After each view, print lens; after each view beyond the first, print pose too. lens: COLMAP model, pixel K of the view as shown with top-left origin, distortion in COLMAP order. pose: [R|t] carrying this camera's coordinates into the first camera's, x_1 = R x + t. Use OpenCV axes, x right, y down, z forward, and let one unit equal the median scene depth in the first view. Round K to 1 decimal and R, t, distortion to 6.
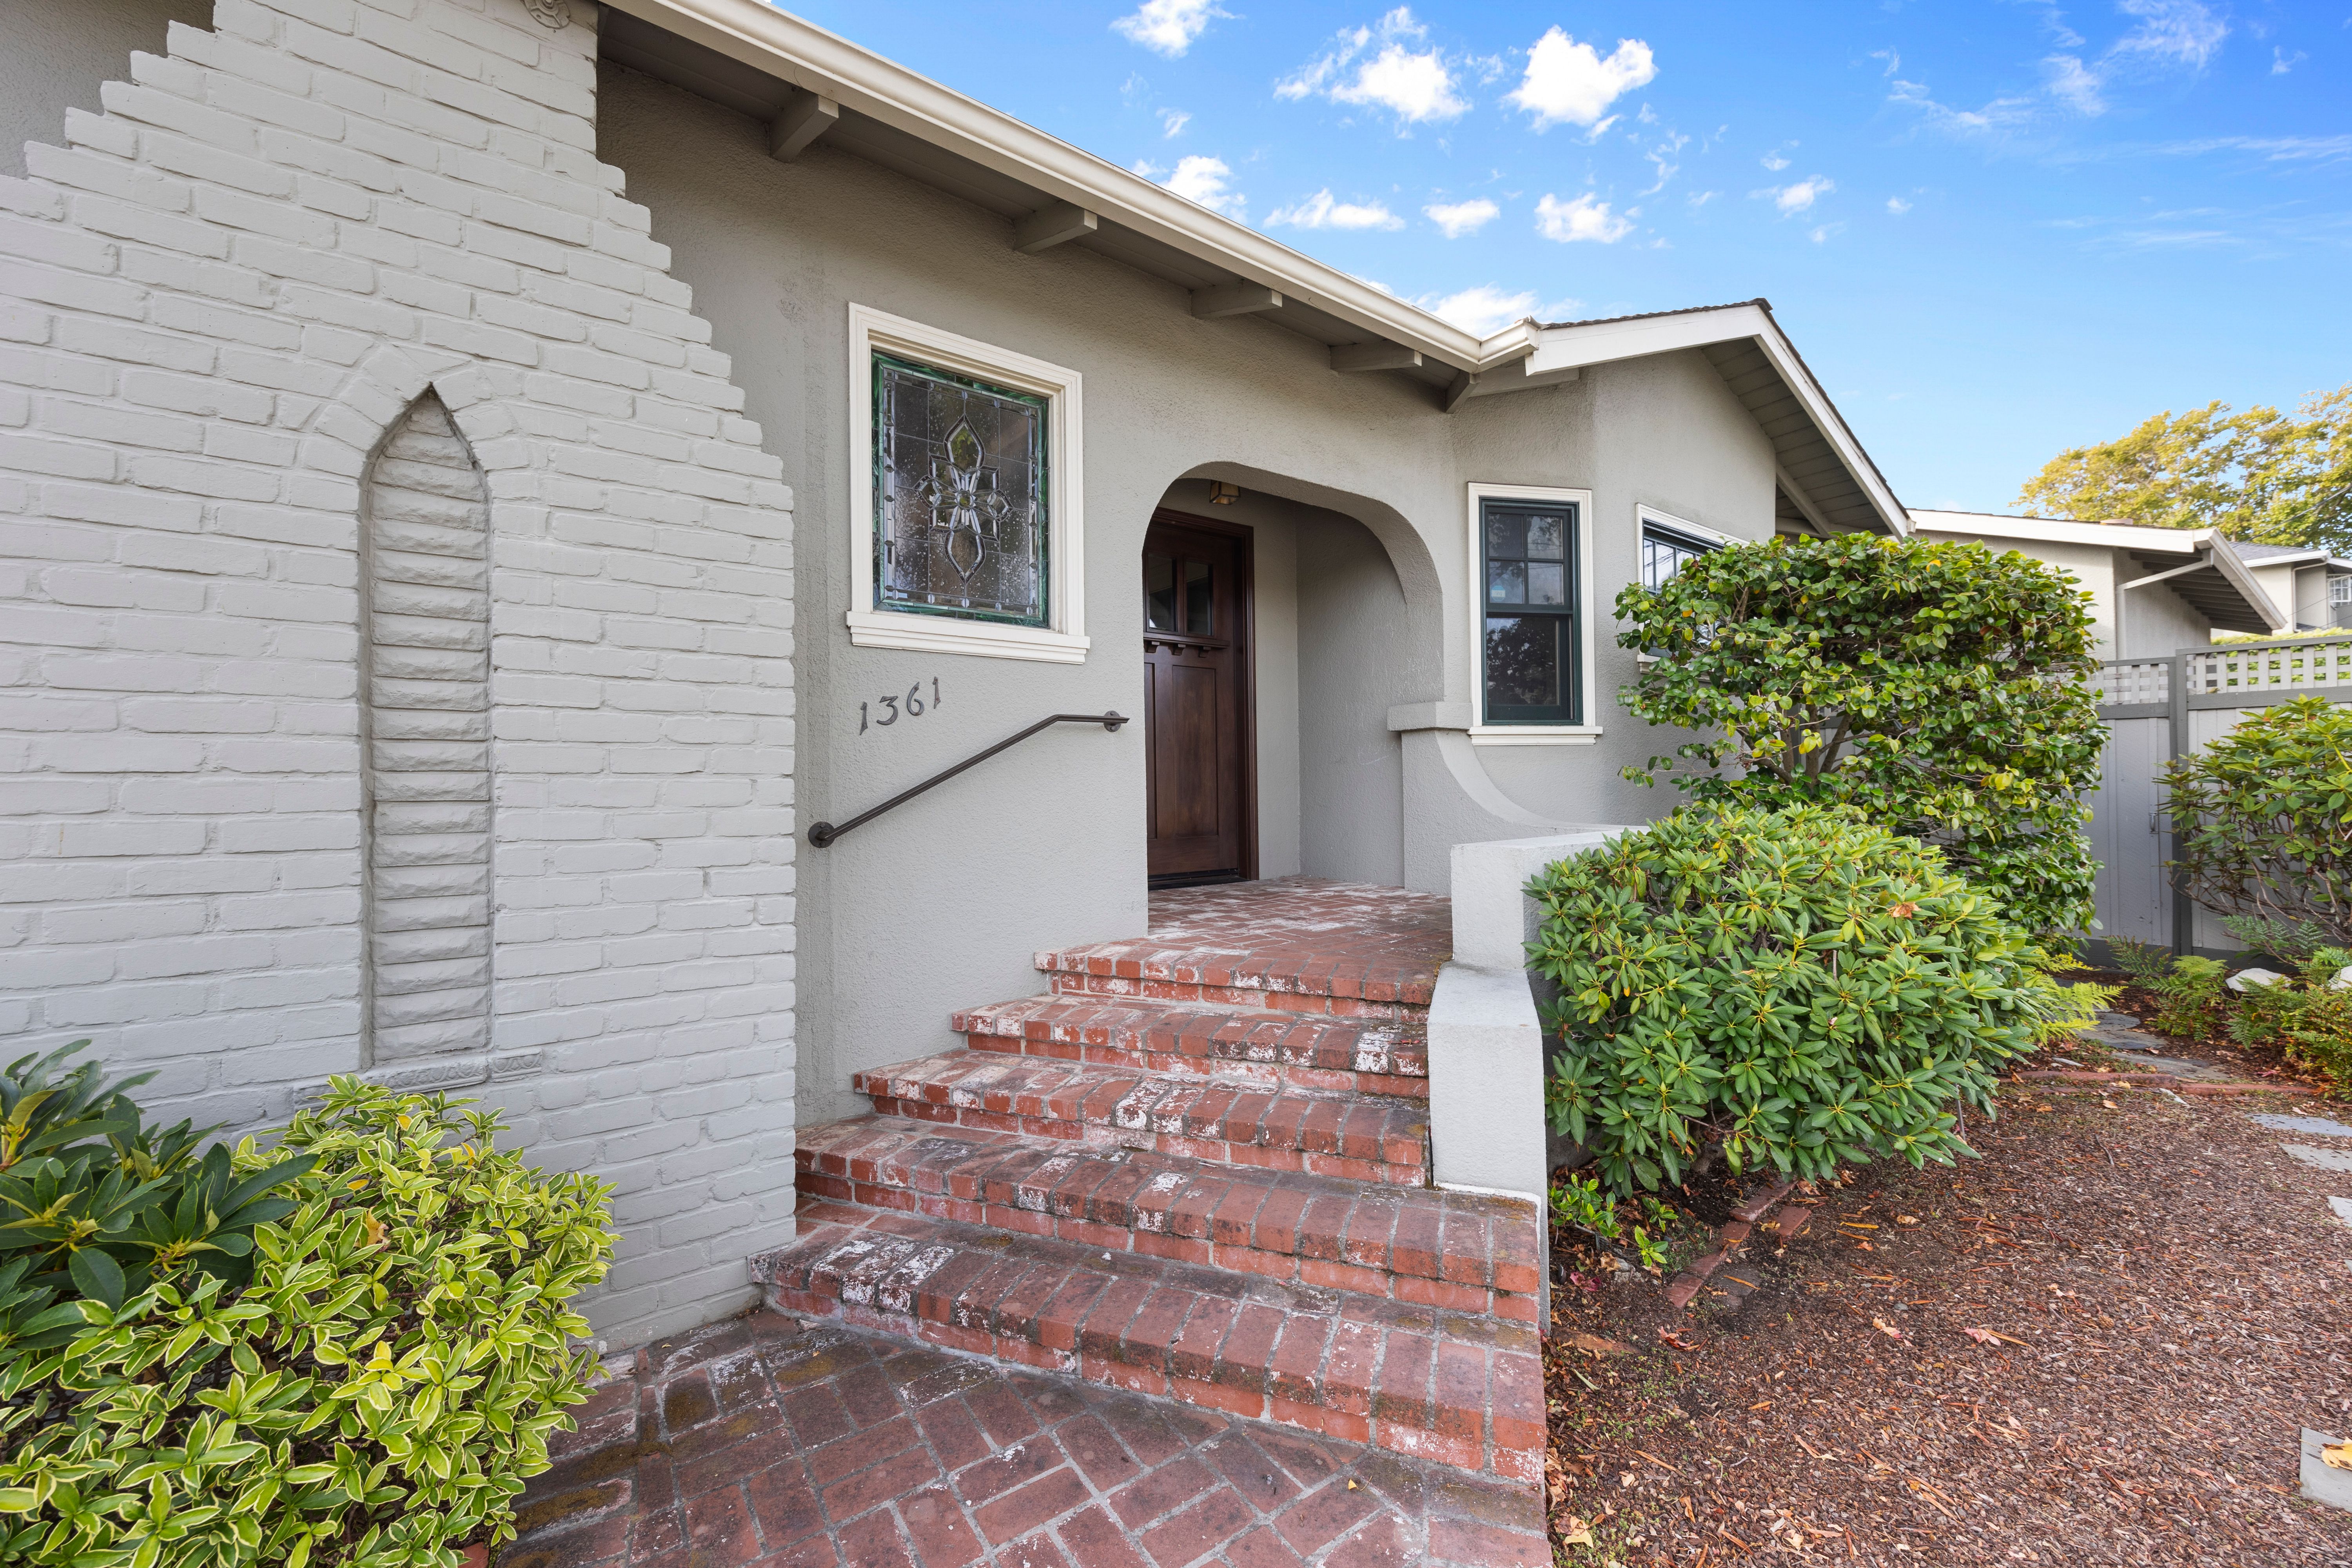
lens RADIAL K [[922.4, 0, 1169.6], [0, 922.4, 779.3], [0, 0, 1]] dist [-0.001293, -0.000366]
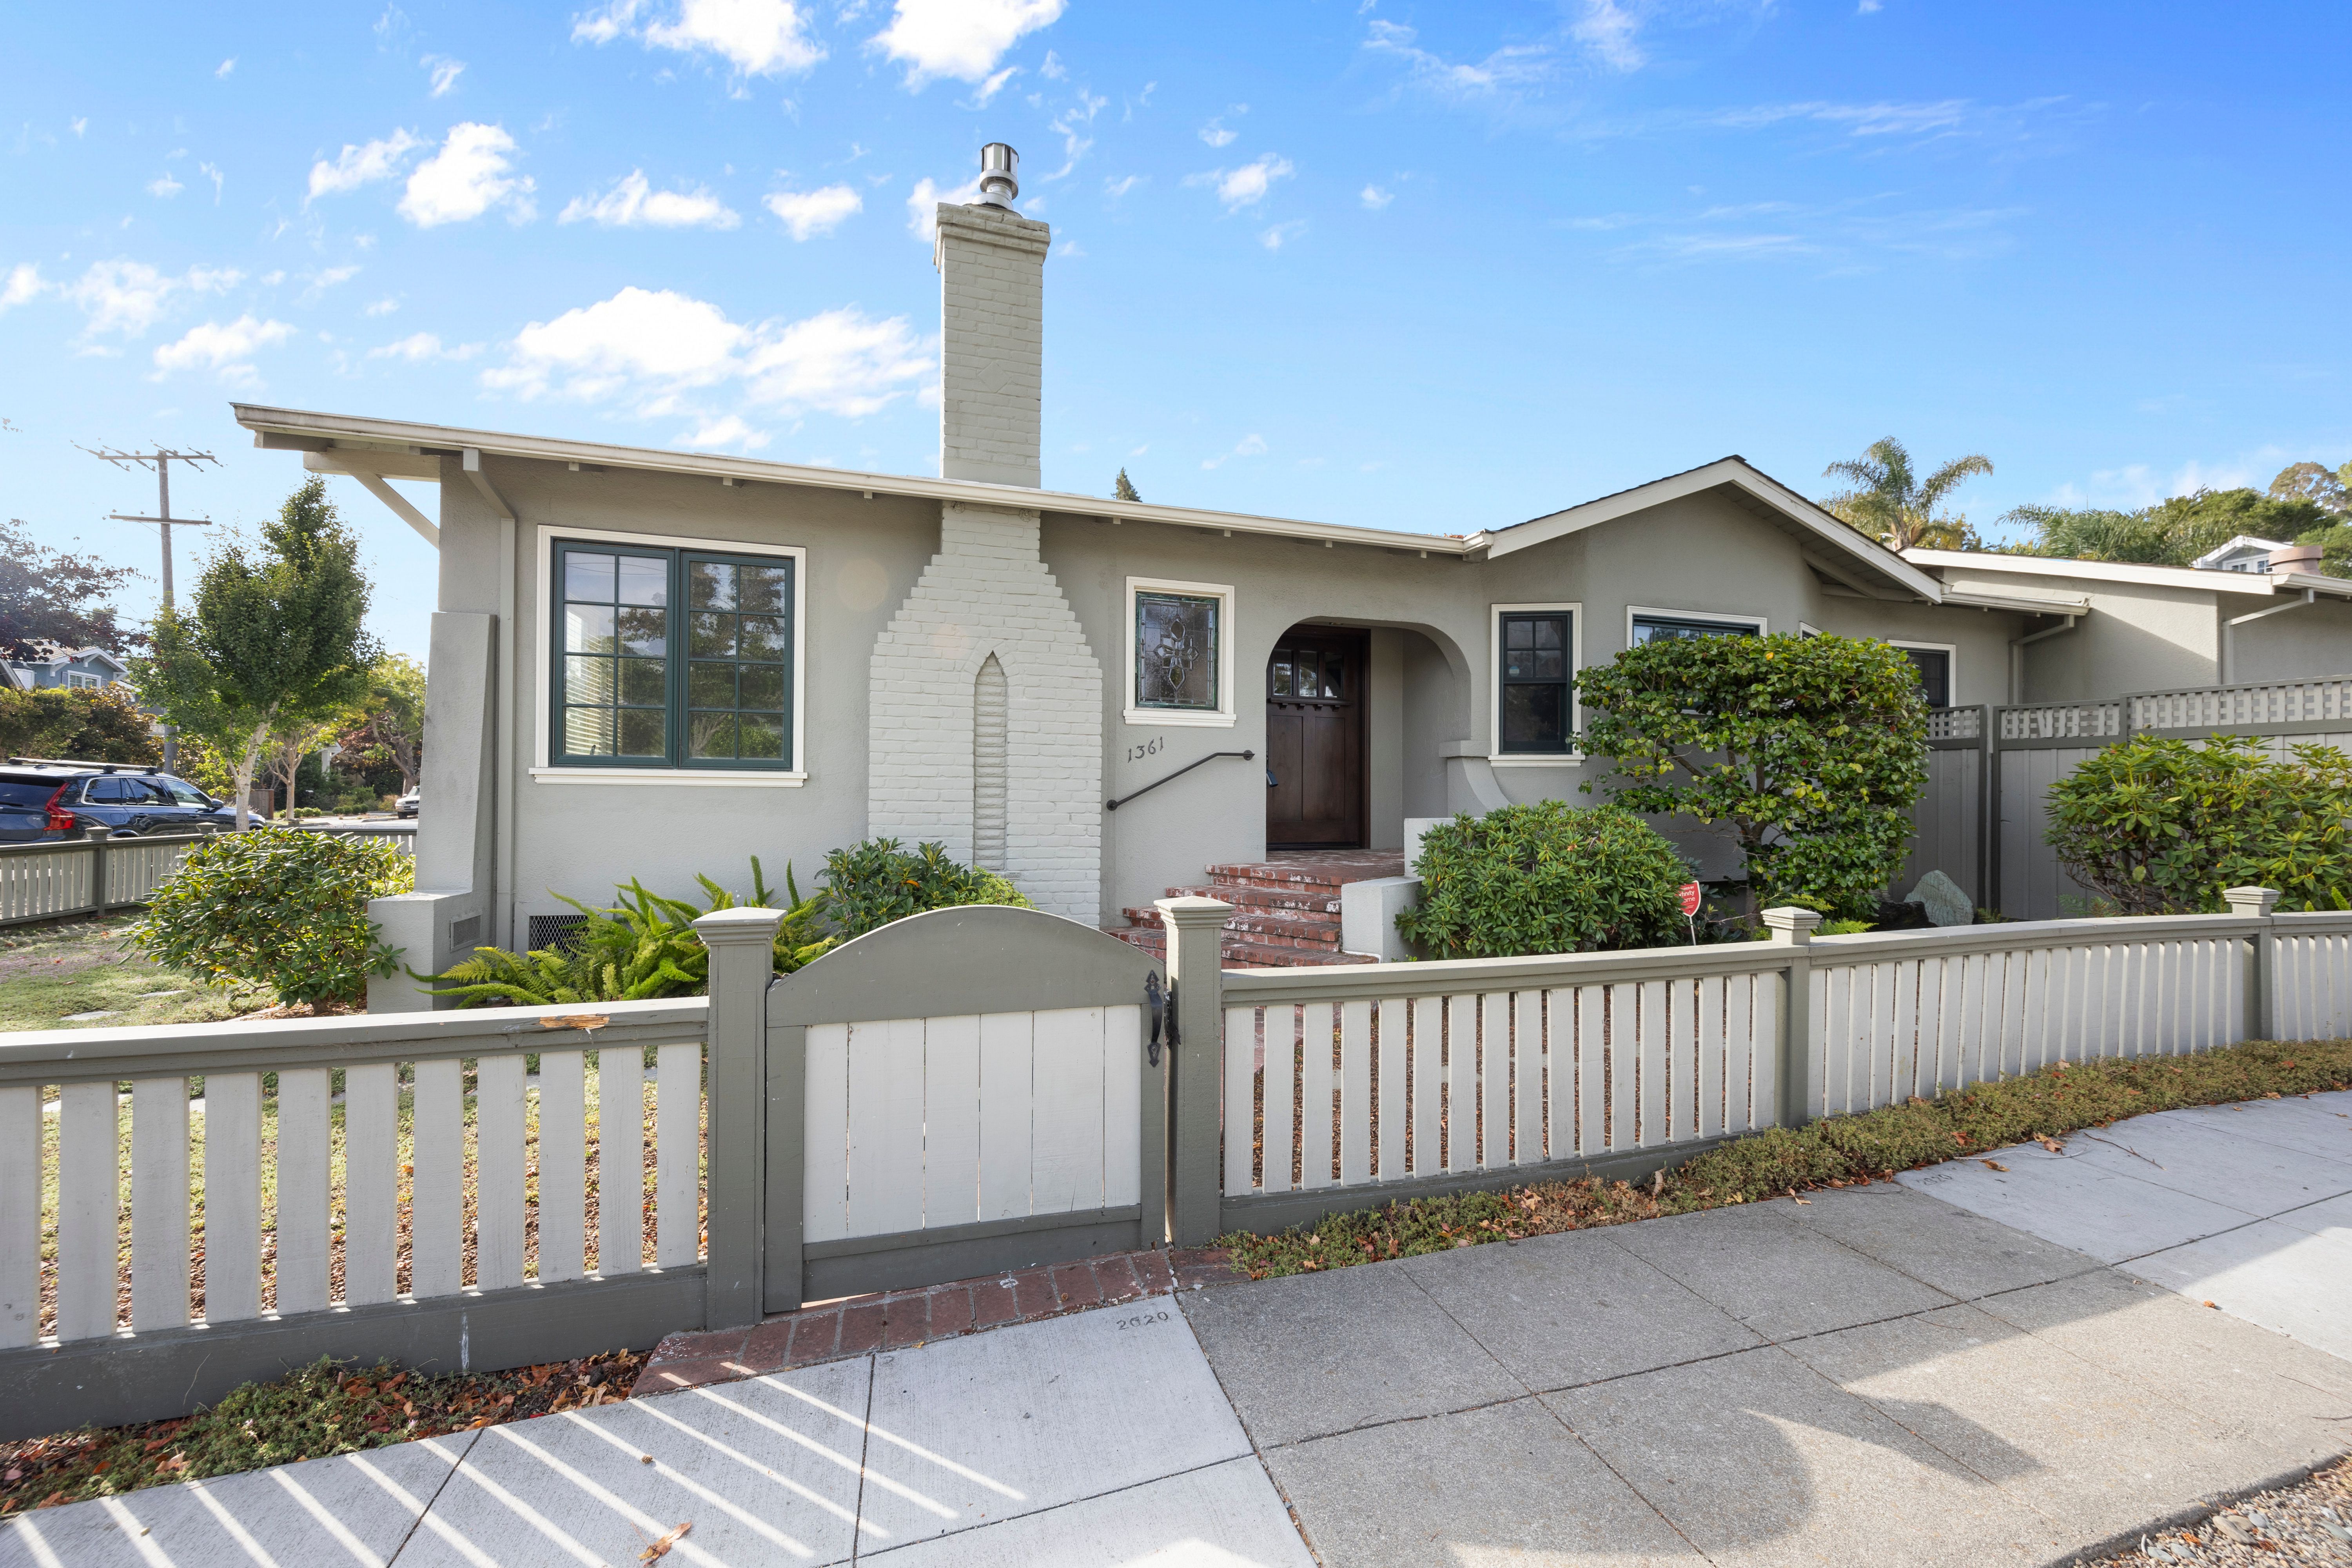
lens RADIAL K [[922.4, 0, 1169.6], [0, 922.4, 779.3], [0, 0, 1]] dist [-0.001293, -0.000366]
pose [[0.949030, 0.010741, -0.315001, 0.500498], [-0.014069, 0.999867, -0.008294, 0.011402], [0.314870, 0.012303, 0.949055, -1.182651]]
